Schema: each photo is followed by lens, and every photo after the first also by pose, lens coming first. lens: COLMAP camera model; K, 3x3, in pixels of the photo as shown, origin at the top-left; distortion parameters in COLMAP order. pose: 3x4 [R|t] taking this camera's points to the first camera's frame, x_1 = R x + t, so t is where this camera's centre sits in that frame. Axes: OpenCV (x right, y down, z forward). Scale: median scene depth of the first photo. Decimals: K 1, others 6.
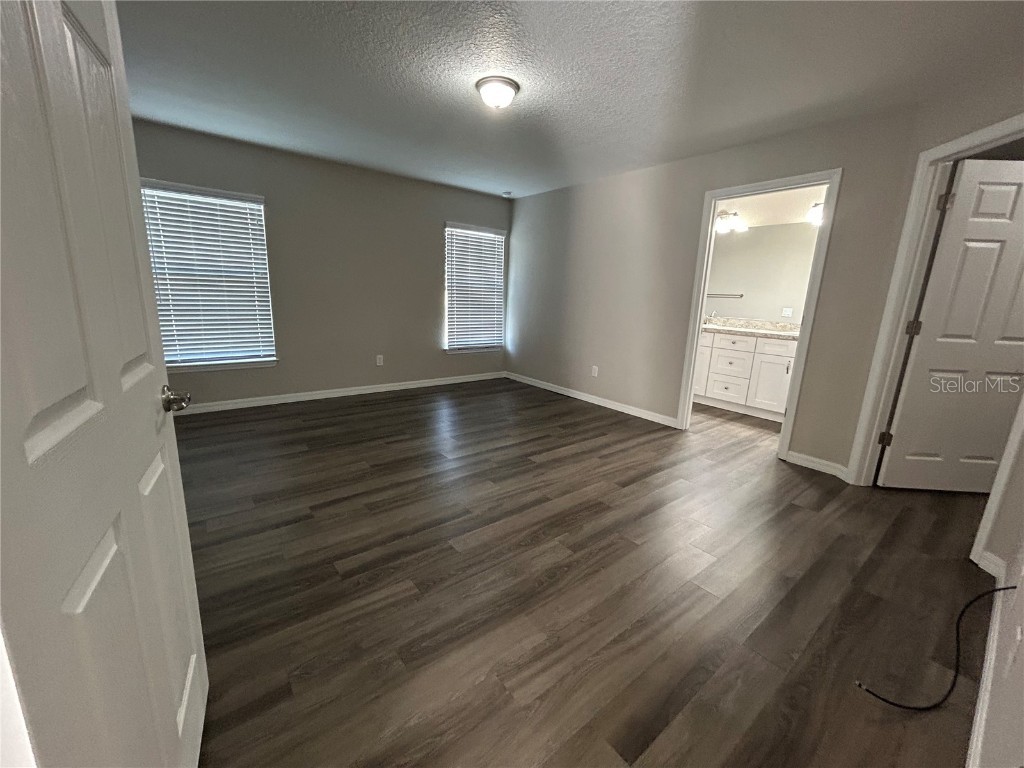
lens RADIAL K [[412.0, 0, 509.9], [0, 412.0, 385.4], [0, 0, 1]] dist [0.000169, 0.000681]
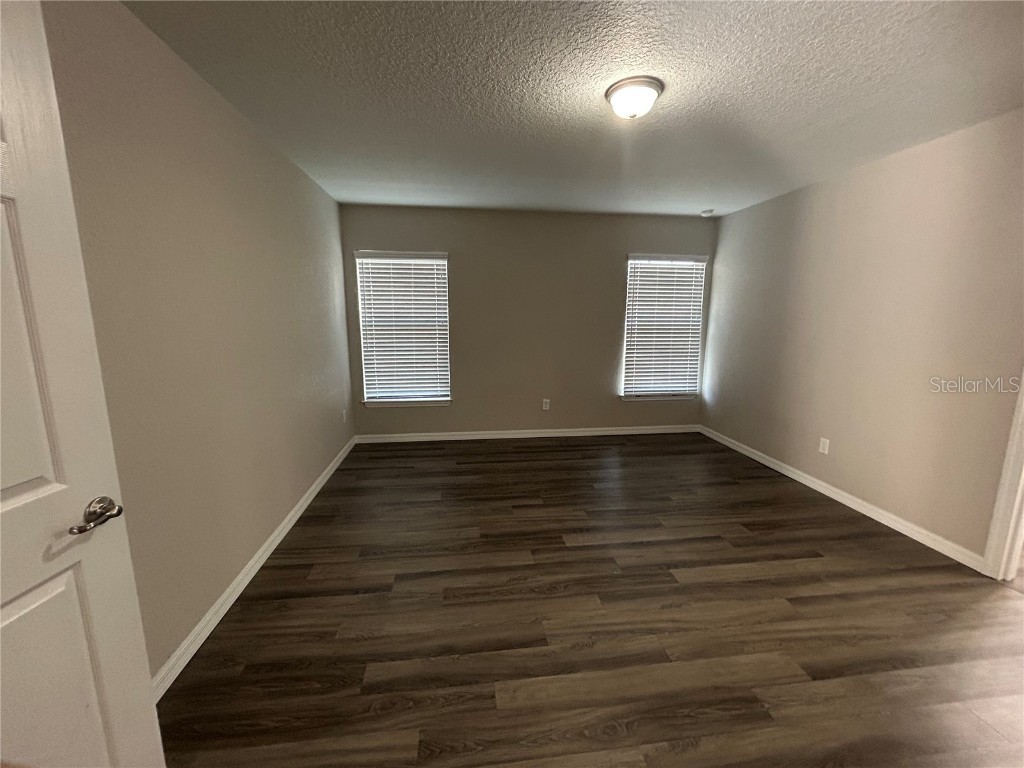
lens RADIAL K [[412.0, 0, 509.9], [0, 412.0, 385.4], [0, 0, 1]] dist [0.000169, 0.000681]
pose [[0.856426, 0.056648, -0.513153, 0.127632], [-0.085869, 0.995747, -0.033389, -0.082773], [0.509079, 0.072659, 0.857648, 0.165817]]
